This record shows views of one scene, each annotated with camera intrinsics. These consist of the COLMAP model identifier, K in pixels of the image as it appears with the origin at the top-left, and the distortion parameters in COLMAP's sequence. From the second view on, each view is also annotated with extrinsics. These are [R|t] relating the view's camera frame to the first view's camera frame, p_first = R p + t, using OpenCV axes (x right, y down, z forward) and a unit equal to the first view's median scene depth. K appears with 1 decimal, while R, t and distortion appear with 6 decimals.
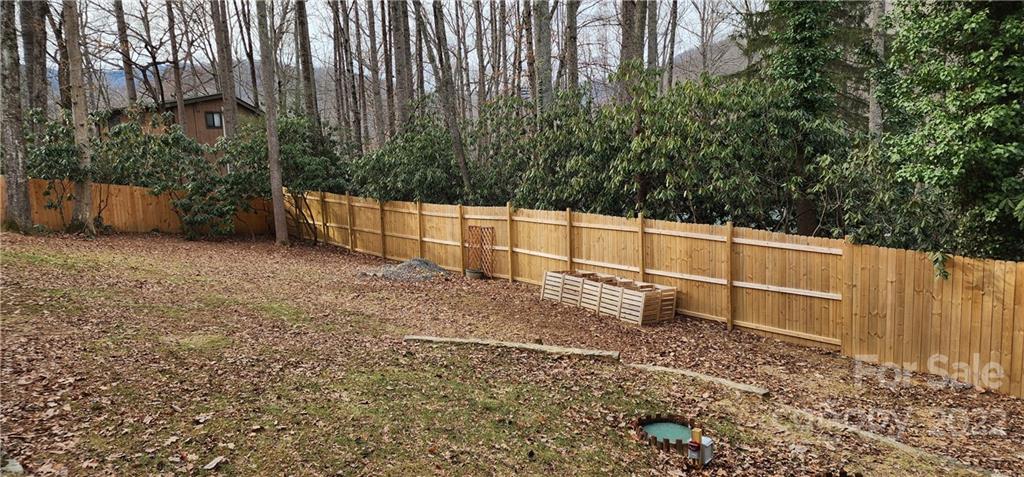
lens RADIAL K [[690.5, 0, 506.1], [0, 690.5, 235.1], [0, 0, 1]] dist [0.107258, -0.108557]
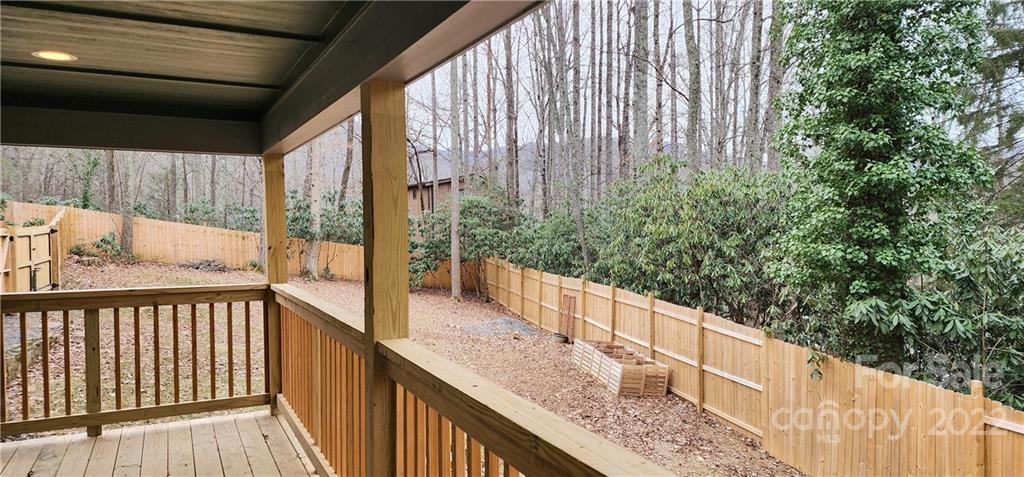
lens RADIAL K [[690.5, 0, 506.1], [0, 690.5, 235.1], [0, 0, 1]] dist [0.107258, -0.108557]
pose [[0.889555, 0.041585, -0.454931, 0.524624], [-0.086134, 0.993254, -0.077632, -0.019272], [0.448633, 0.108243, 0.887137, -0.069309]]
